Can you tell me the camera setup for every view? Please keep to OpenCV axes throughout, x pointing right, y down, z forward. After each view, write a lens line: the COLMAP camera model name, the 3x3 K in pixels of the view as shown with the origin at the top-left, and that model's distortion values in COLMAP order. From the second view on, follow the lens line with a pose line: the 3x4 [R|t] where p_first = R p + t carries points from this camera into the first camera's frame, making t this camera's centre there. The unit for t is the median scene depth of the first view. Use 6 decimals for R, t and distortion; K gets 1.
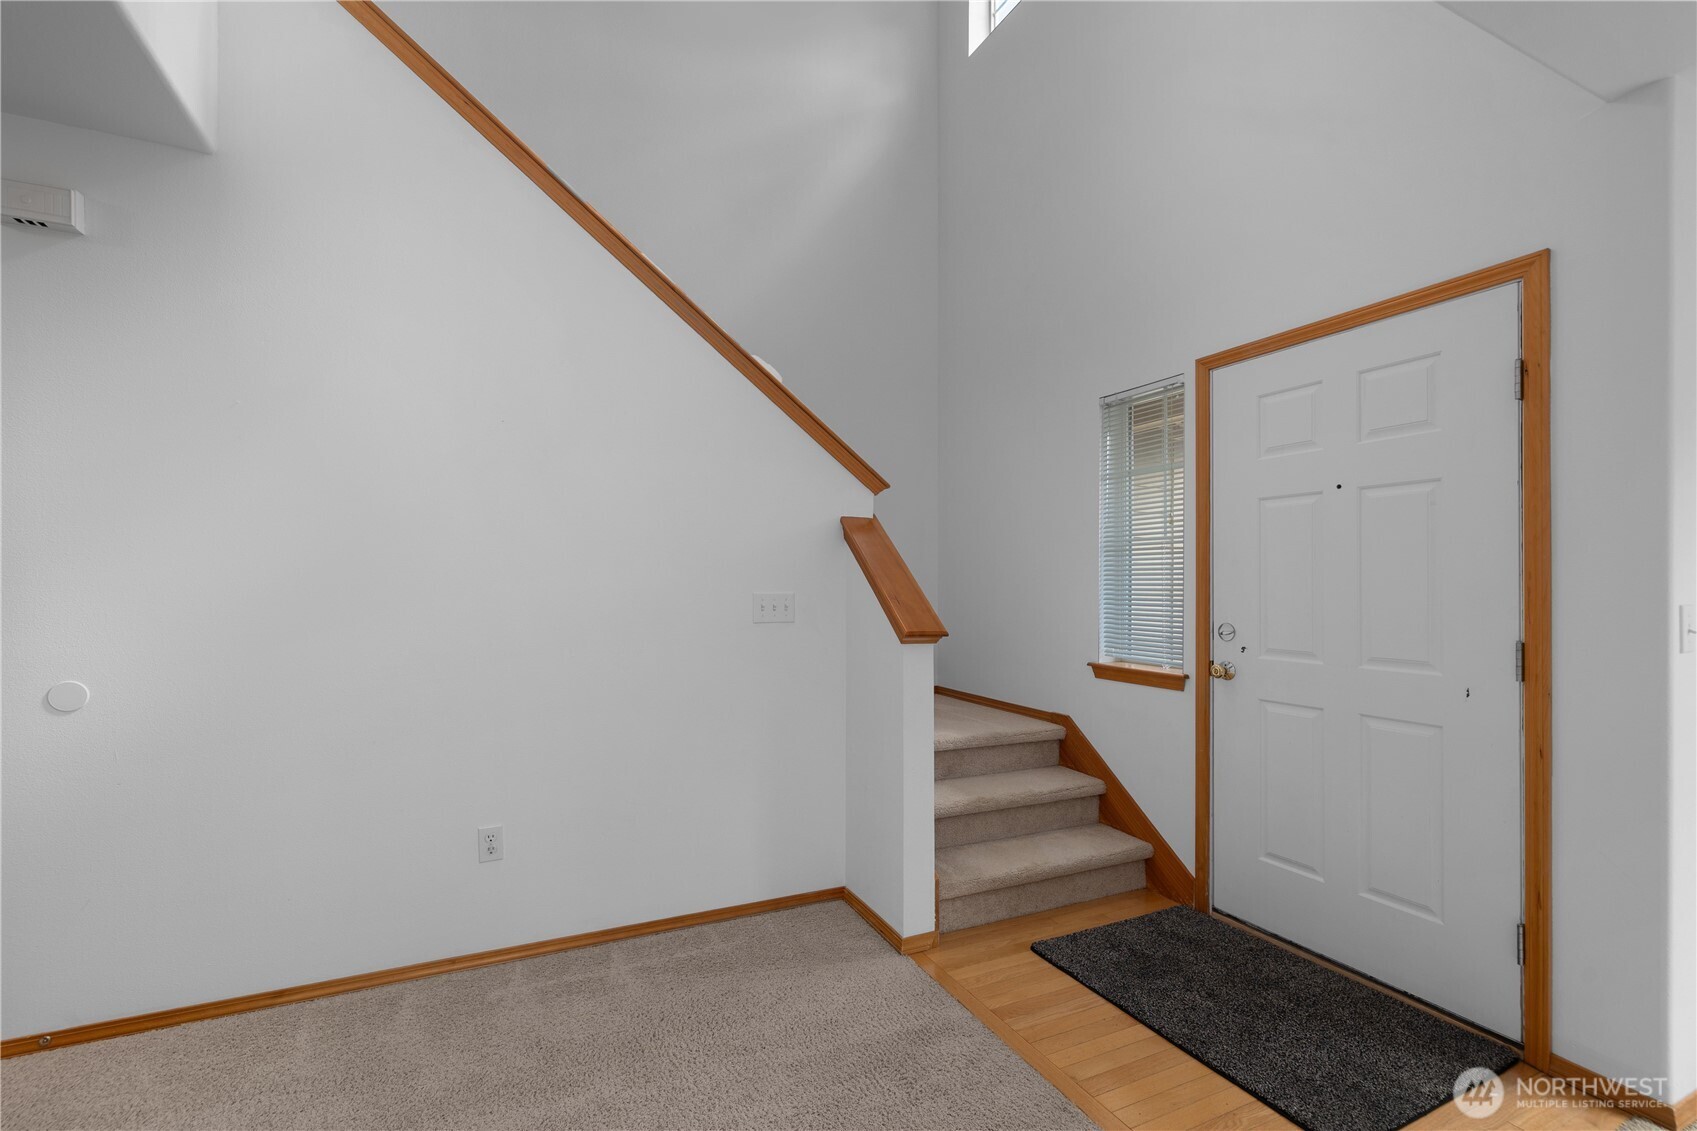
lens RADIAL K [[737.9, 0, 839.4], [0, 737.9, 570.3], [0, 0, 1]] dist [0.009341, -0.000694]
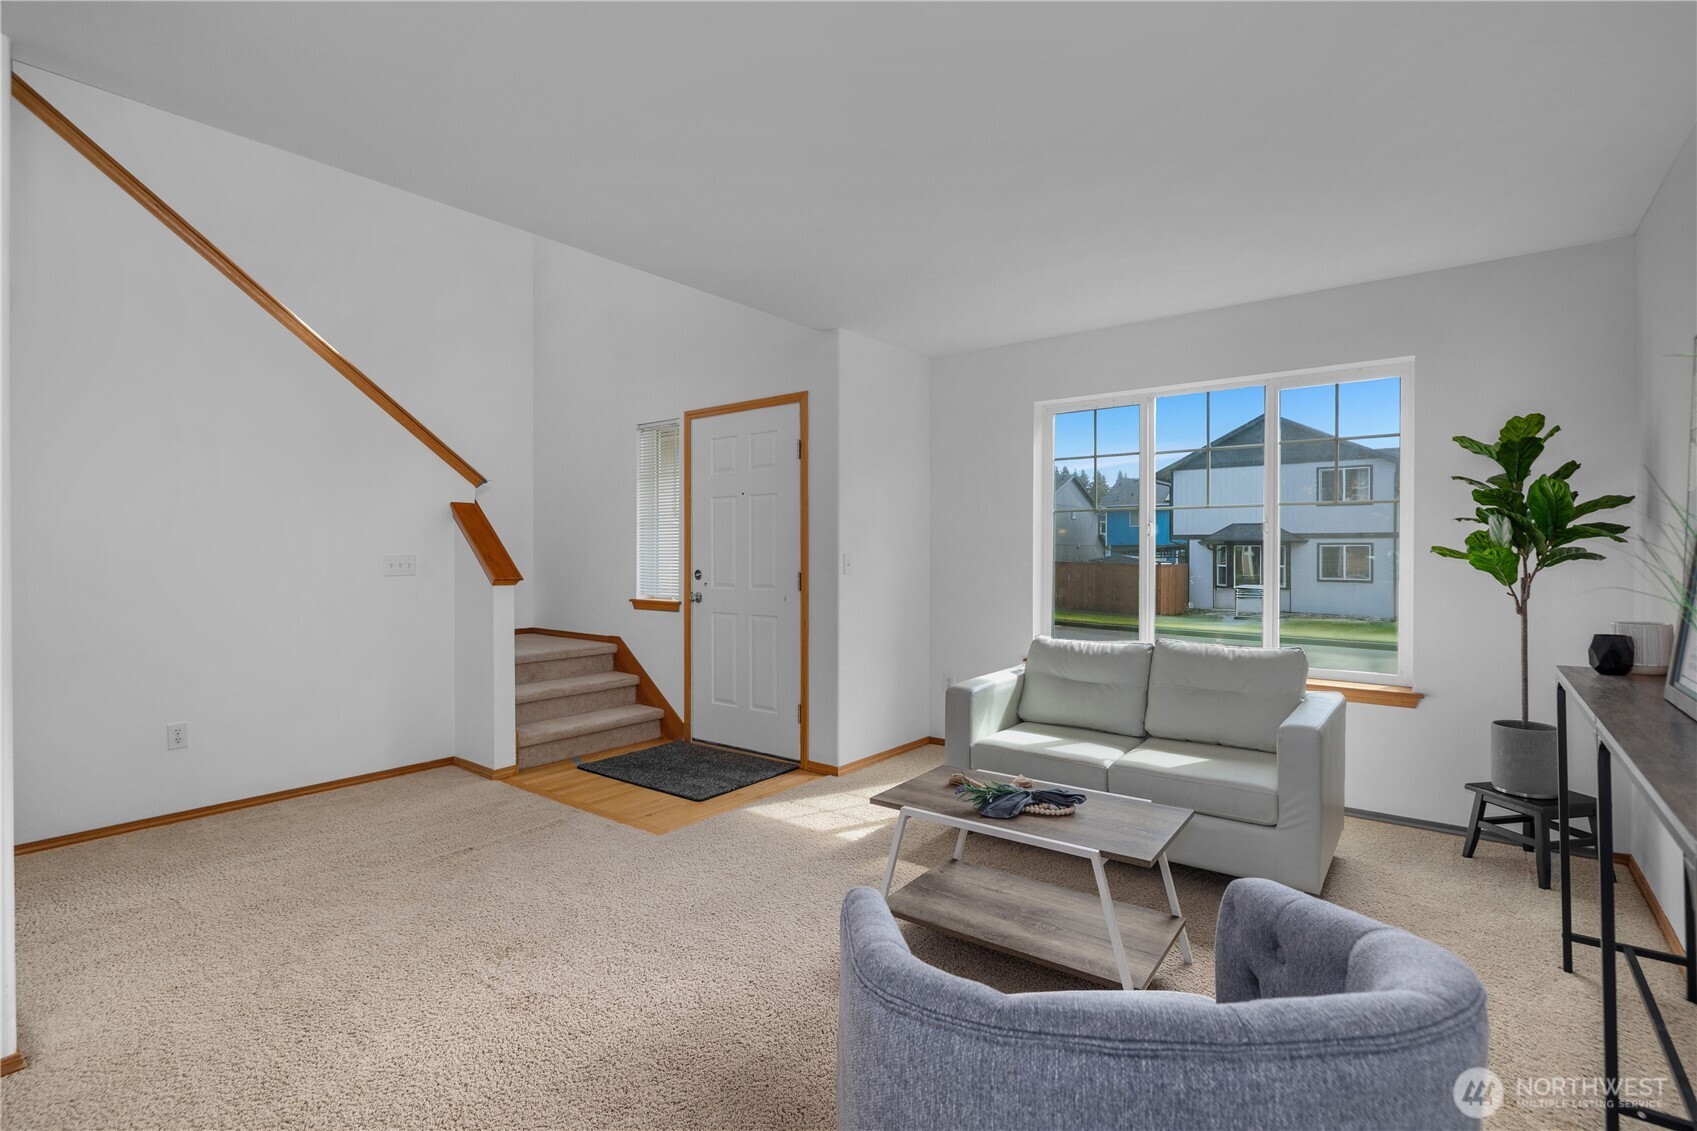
lens RADIAL K [[776.6, 0, 799.1], [0, 776.6, 541.3], [0, 0, 1]] dist [-0.004542, 0.002527]
pose [[0.912362, -0.005666, 0.409344, 0.003782], [0.001688, 0.999948, 0.010079, -0.010669], [-0.409380, -0.008505, 0.912324, -0.702387]]
